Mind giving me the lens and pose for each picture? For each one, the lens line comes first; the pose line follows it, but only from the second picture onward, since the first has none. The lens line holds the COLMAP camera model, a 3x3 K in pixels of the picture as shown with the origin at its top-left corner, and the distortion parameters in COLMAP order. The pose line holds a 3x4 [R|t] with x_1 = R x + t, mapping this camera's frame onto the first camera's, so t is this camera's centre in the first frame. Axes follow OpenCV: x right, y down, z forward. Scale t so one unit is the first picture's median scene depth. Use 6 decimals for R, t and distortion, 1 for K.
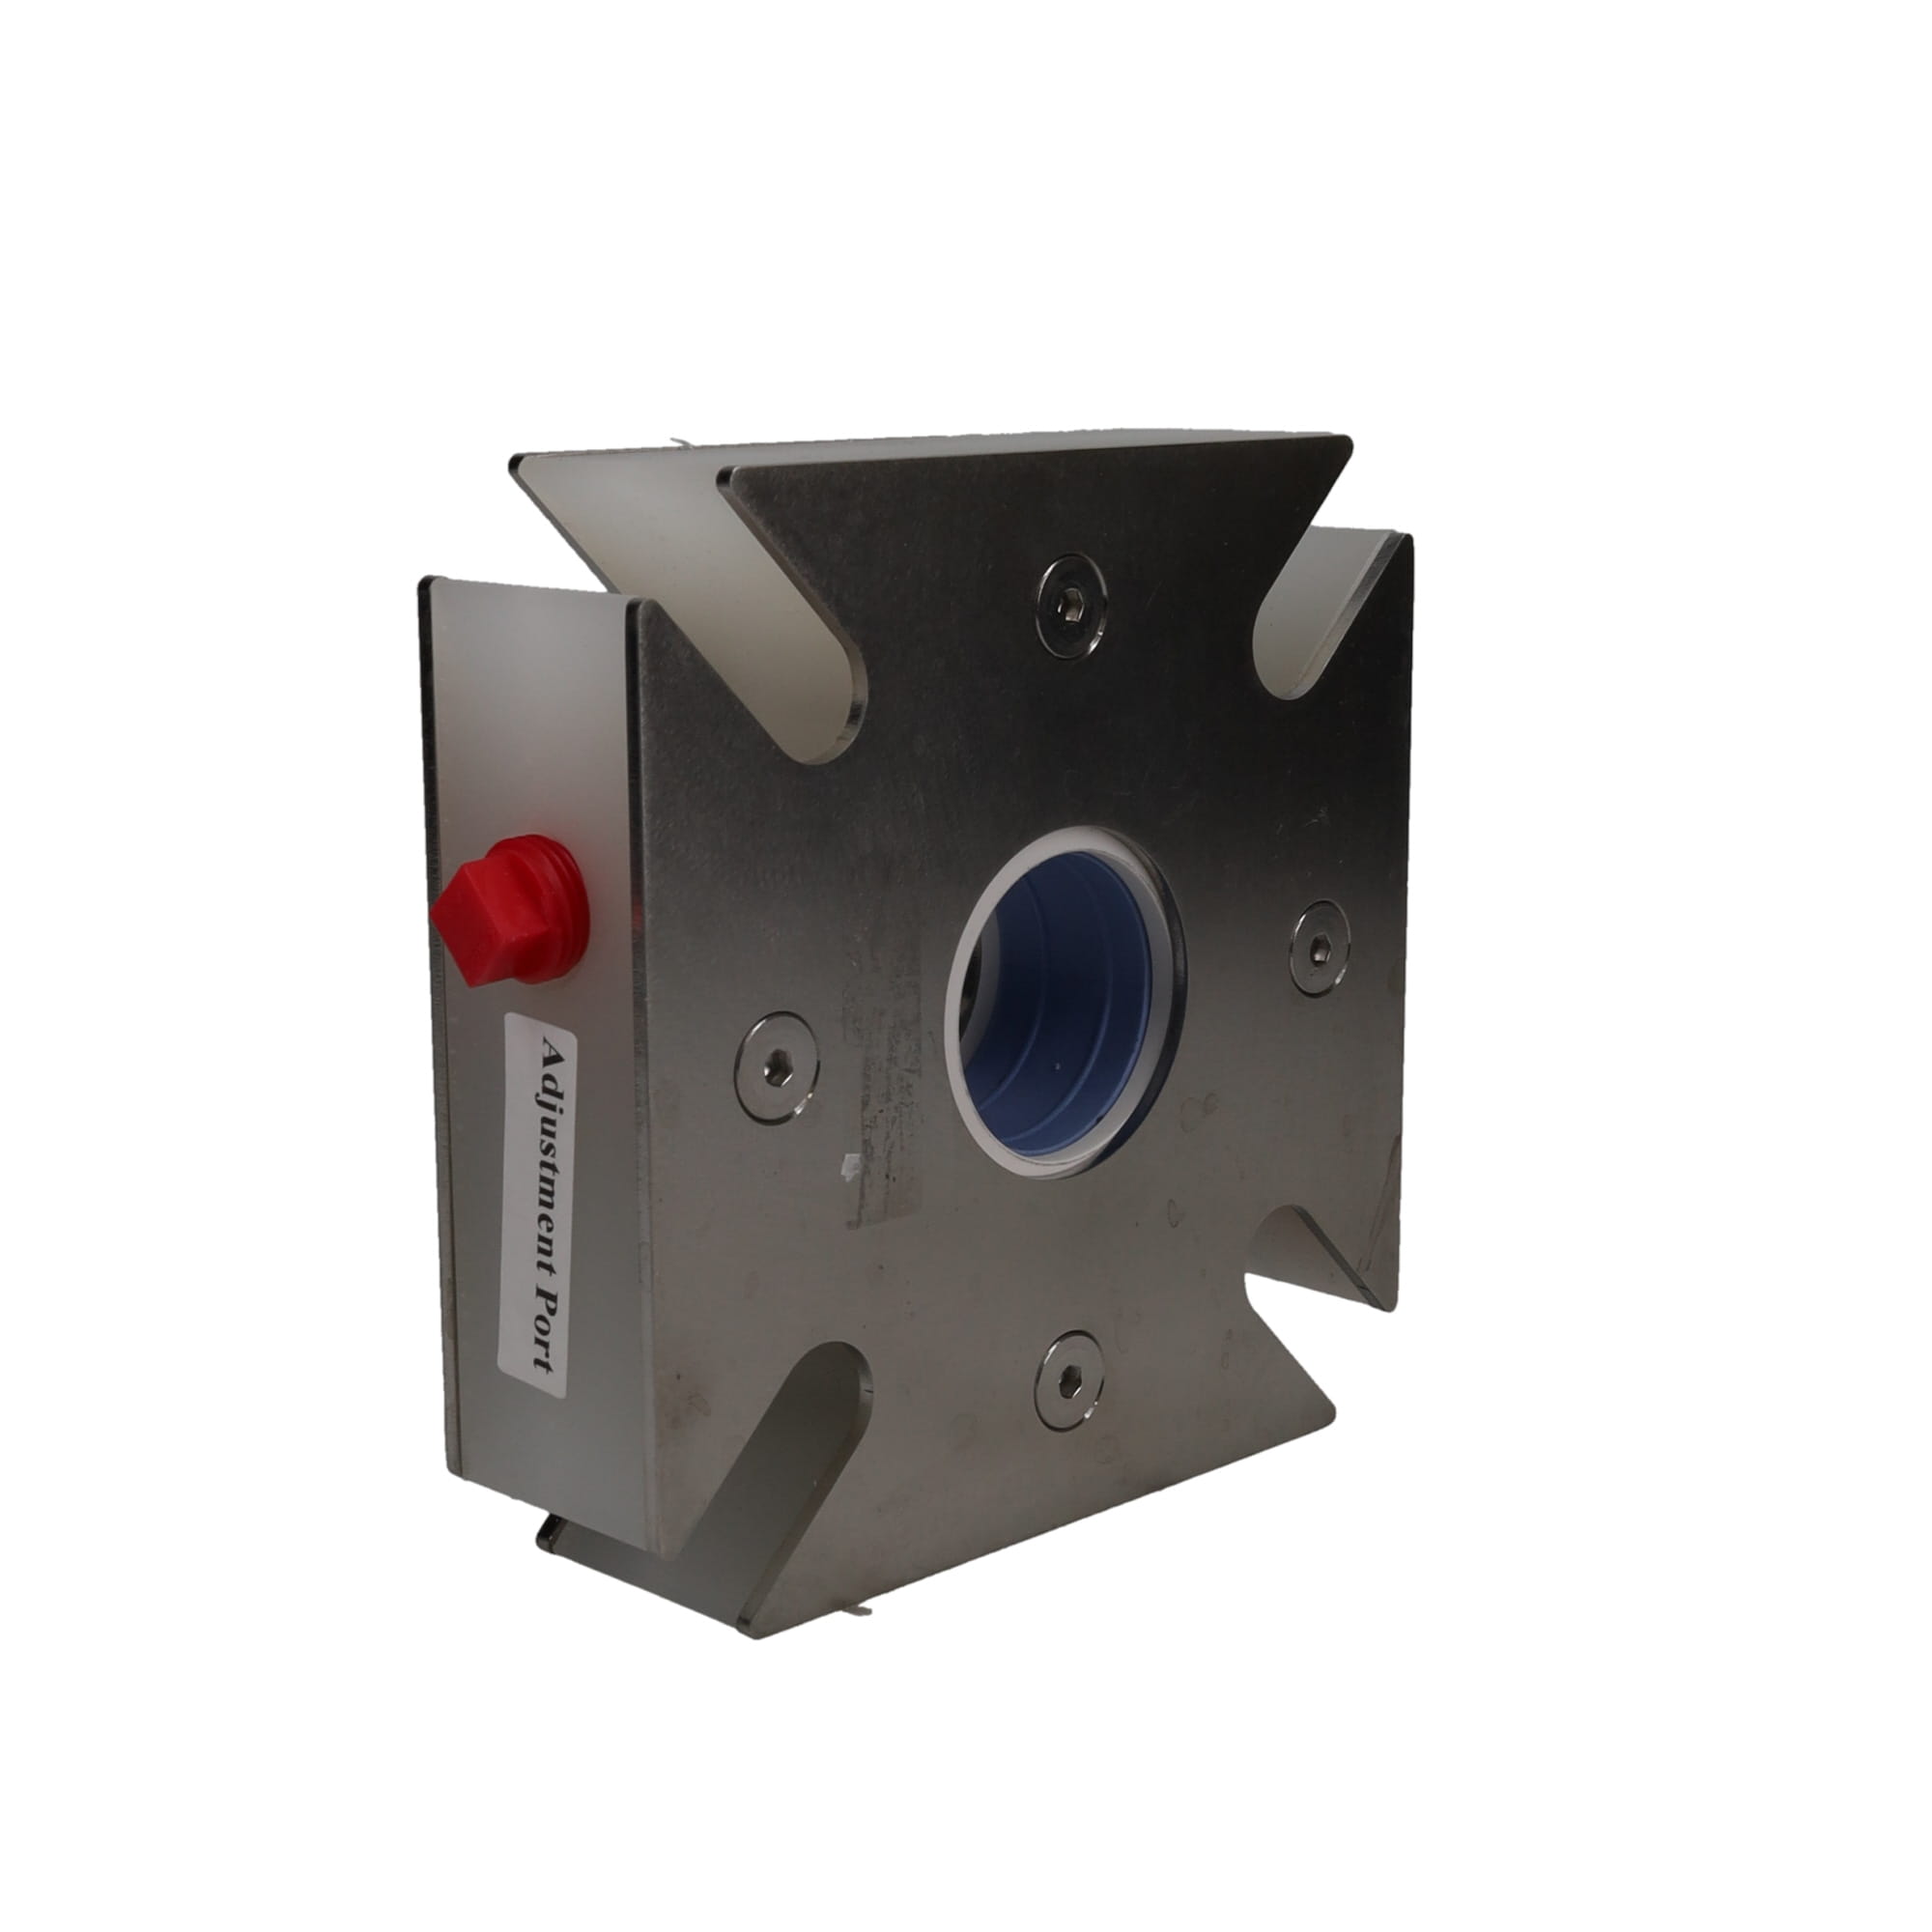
lens RADIAL K [[3363.6, 0, 960.5], [0, 3363.6, 980.7], [0, 0, 1]] dist [0.021882, 0.000000]
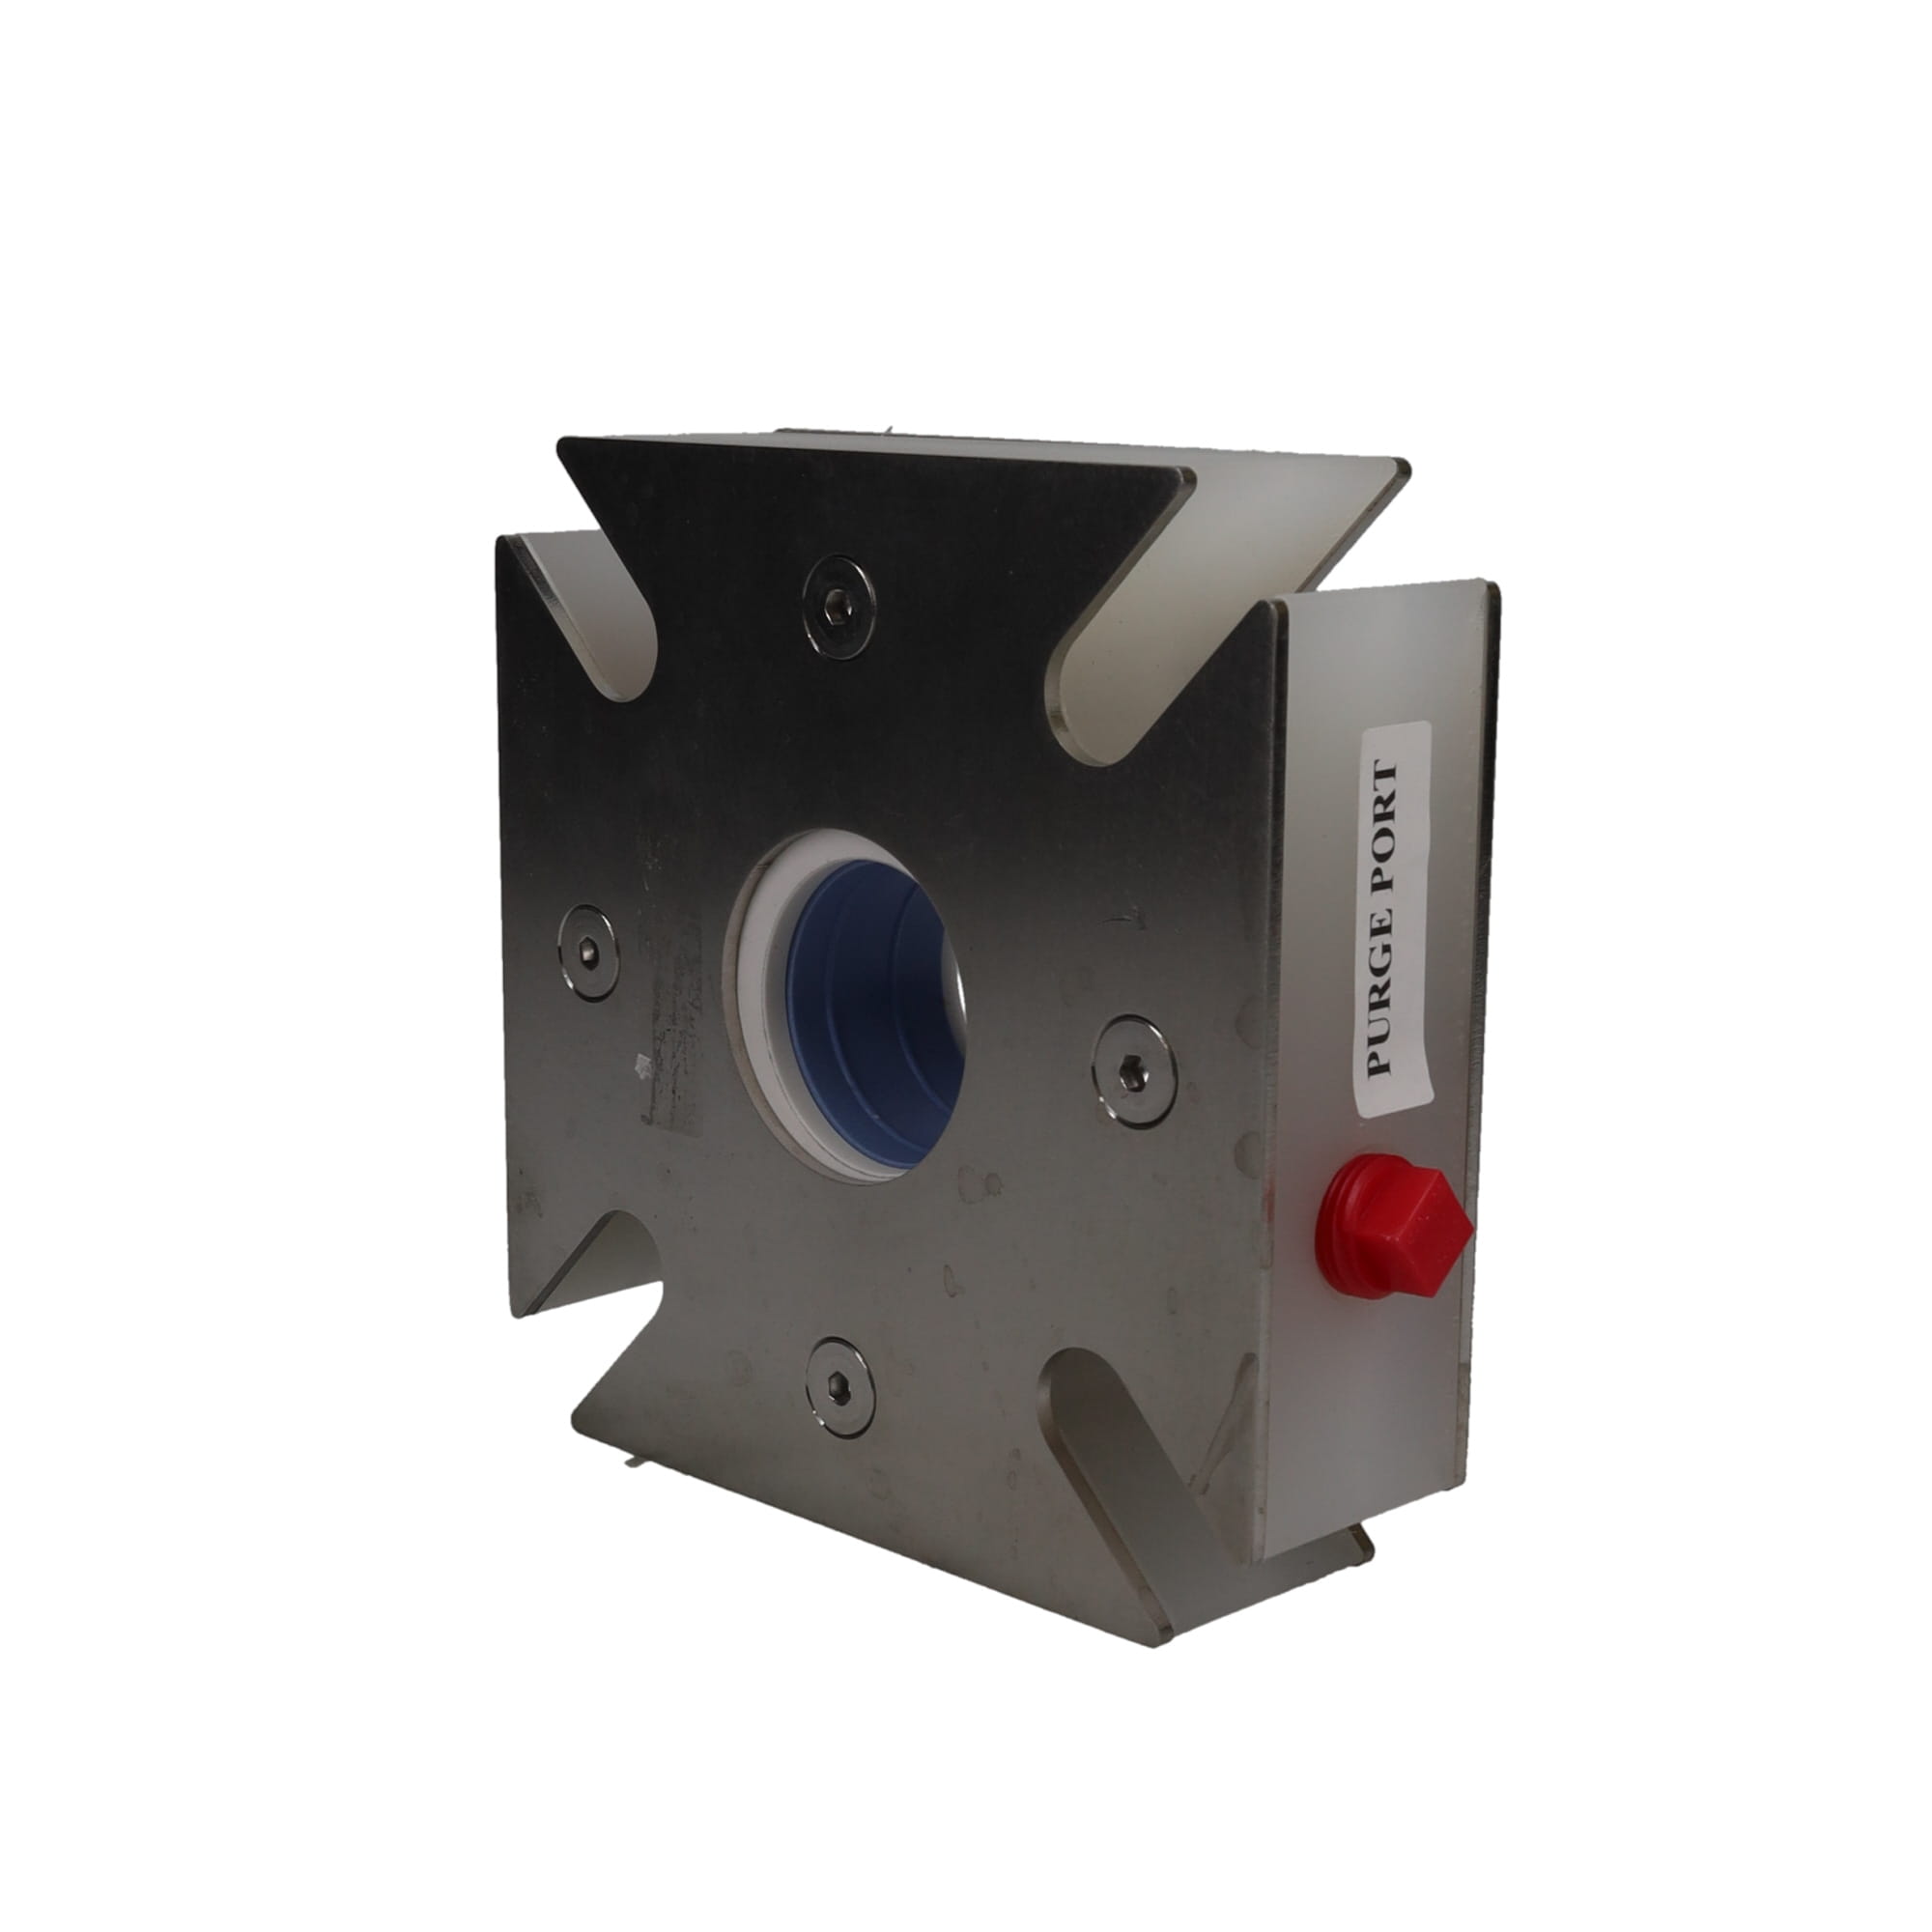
lens RADIAL K [[3363.6, 0, 958.5], [0, 3363.6, 983.7], [0, 0, 1]] dist [0.021882, 0.000000]
pose [[-0.005362, 0.201139, -0.979548, 1.059444], [-0.206645, 0.958196, 0.197886, -0.215103], [0.978401, 0.203480, 0.036426, 1.050676]]
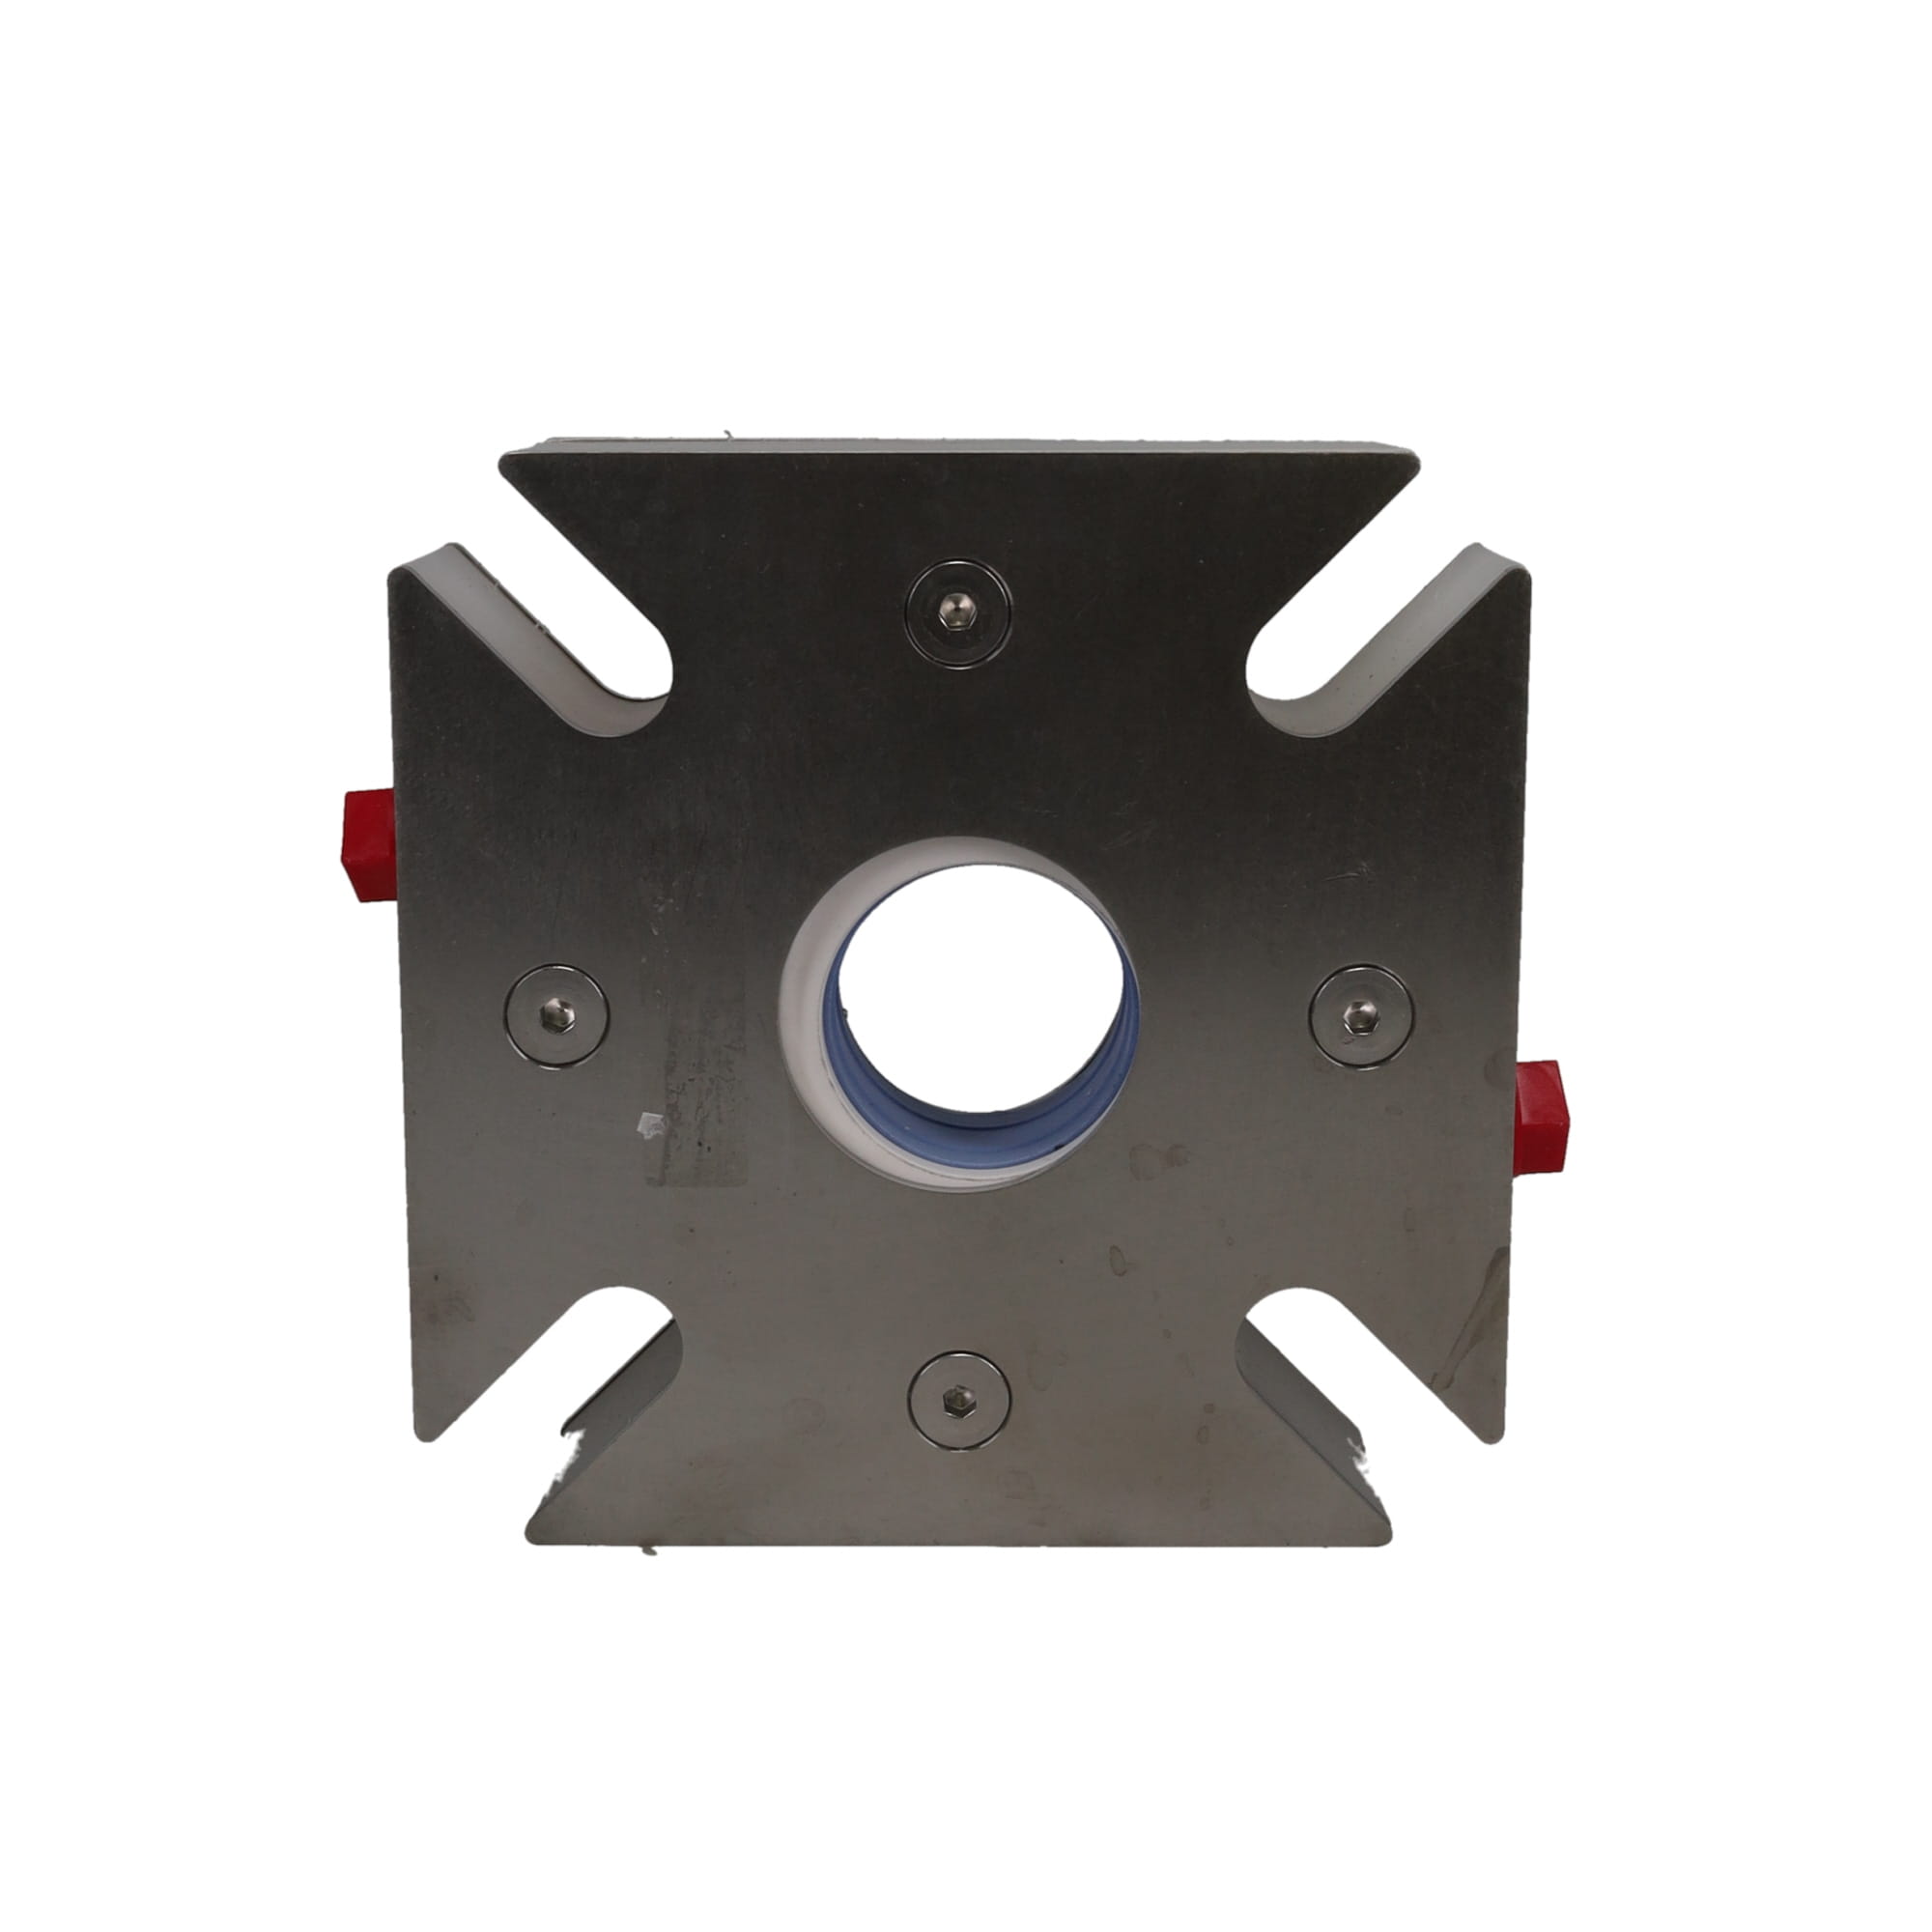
lens RADIAL K [[3363.6, 0, 951.6], [0, 3363.6, 957.8], [0, 0, 1]] dist [0.021882, 0.000000]
pose [[0.700917, 0.140036, -0.699361, 0.753958], [-0.145602, 0.987981, 0.051901, -0.064023], [0.698223, 0.065450, 0.712882, 0.313697]]
